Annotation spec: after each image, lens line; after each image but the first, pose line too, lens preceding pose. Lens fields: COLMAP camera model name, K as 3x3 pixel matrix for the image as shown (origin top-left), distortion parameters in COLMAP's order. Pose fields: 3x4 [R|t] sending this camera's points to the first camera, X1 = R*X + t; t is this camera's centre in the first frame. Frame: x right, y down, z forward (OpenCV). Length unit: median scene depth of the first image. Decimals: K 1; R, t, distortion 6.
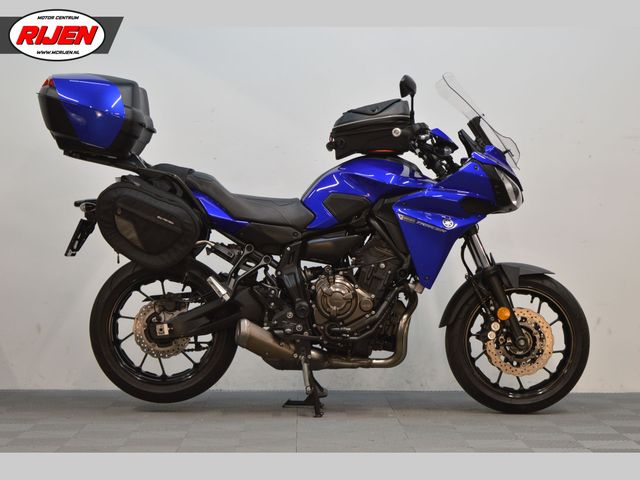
lens RADIAL K [[1529.8, 0, 320.0], [0, 1529.8, 240.0], [0, 0, 1]] dist [-0.034047, 0.028366]
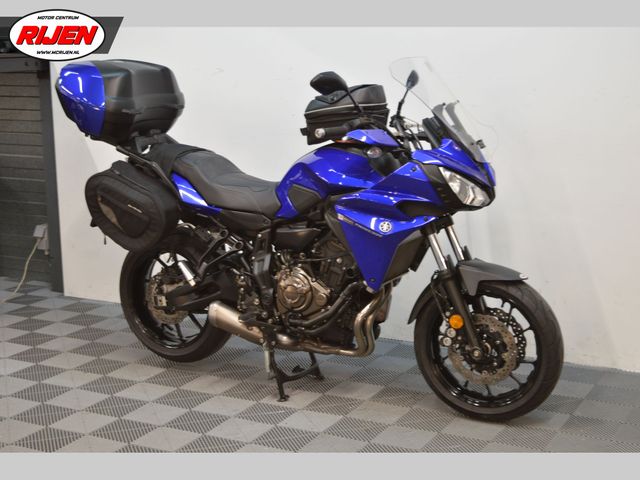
lens RADIAL K [[1070.0, 0, 320.0], [0, 1070.0, 240.0], [0, 0, 1]] dist [-0.034378, -0.066535]
pose [[0.877547, 0.074375, -0.473686, 0.351989], [0.017969, 0.982102, 0.187492, -0.124156], [0.479153, -0.173045, 0.860504, 0.410560]]
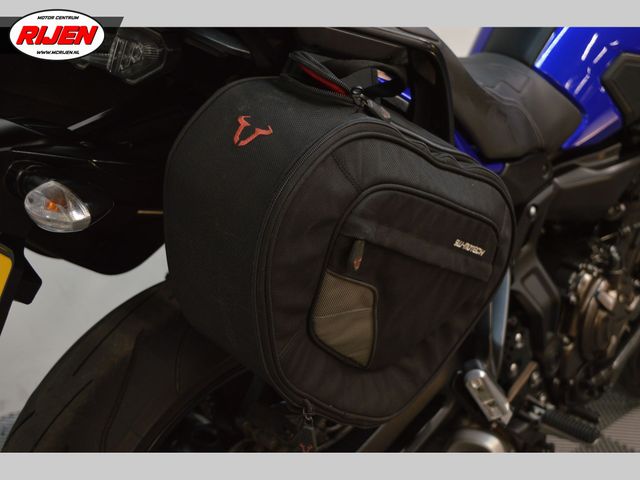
lens RADIAL K [[976.6, 0, 320.0], [0, 976.6, 240.0], [0, 0, 1]] dist [-0.013627, -0.031615]
pose [[0.681441, -0.205610, 0.702398, -0.222915], [-0.078396, 0.933698, 0.349375, -0.066006], [-0.727662, -0.293144, 0.620141, 0.893198]]
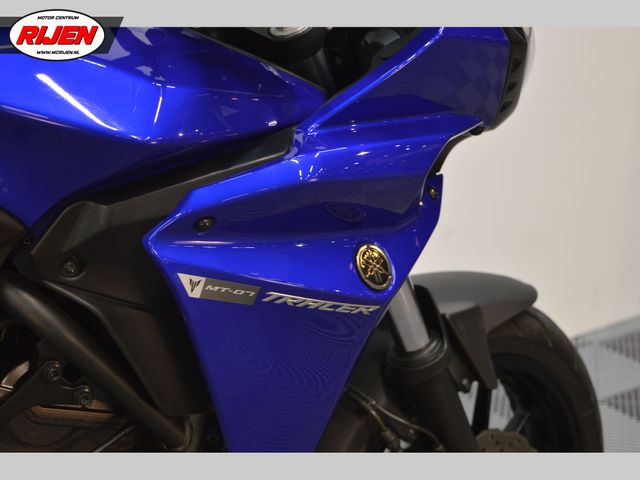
lens RADIAL K [[1529.8, 0, 320.0], [0, 1529.8, 240.0], [0, 0, 1]] dist [-0.034047, 0.028366]
pose [[0.809012, -0.143423, 0.570026, -0.051501], [-0.005162, 0.968004, 0.250883, -0.072349], [-0.587770, -0.205910, 0.782386, 0.812454]]
